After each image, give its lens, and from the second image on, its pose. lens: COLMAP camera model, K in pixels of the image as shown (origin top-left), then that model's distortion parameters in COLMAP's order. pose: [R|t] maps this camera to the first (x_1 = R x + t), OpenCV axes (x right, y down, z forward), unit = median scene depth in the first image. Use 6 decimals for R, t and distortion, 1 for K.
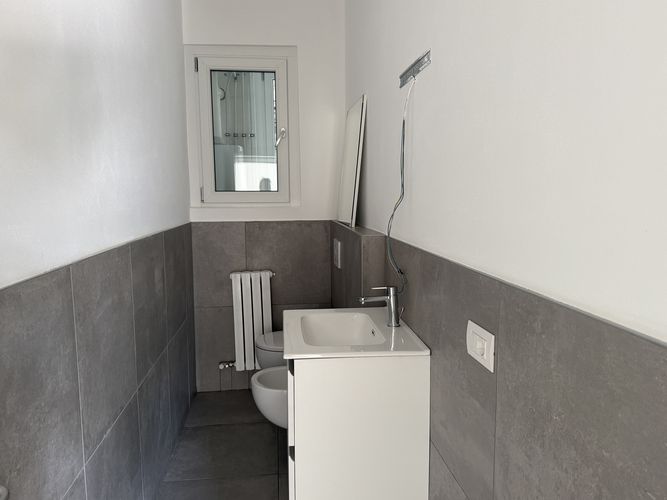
lens RADIAL K [[504.1, 0, 334.7], [0, 504.1, 247.6], [0, 0, 1]] dist [0.037745, -0.030823]
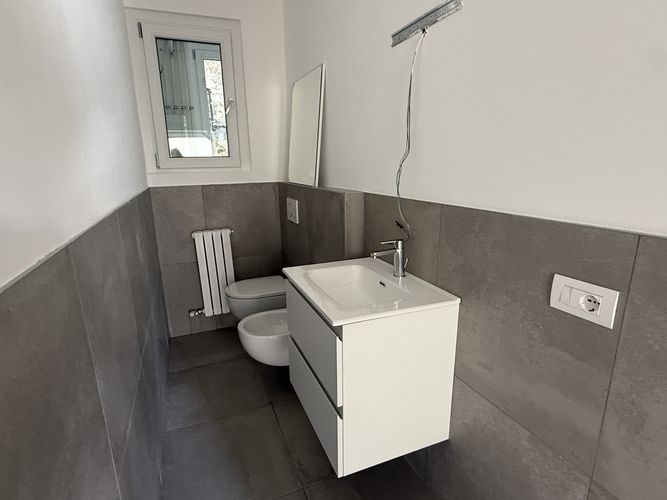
lens RADIAL K [[351.4, 0, 333.1], [0, 351.4, 249.8], [0, 0, 1]] dist [-0.015696, 0.002649]
pose [[0.960908, -0.073776, 0.266857, -0.118273], [0.038718, 0.990180, 0.134331, -0.003881], [-0.274147, -0.118748, 0.954328, 0.173953]]
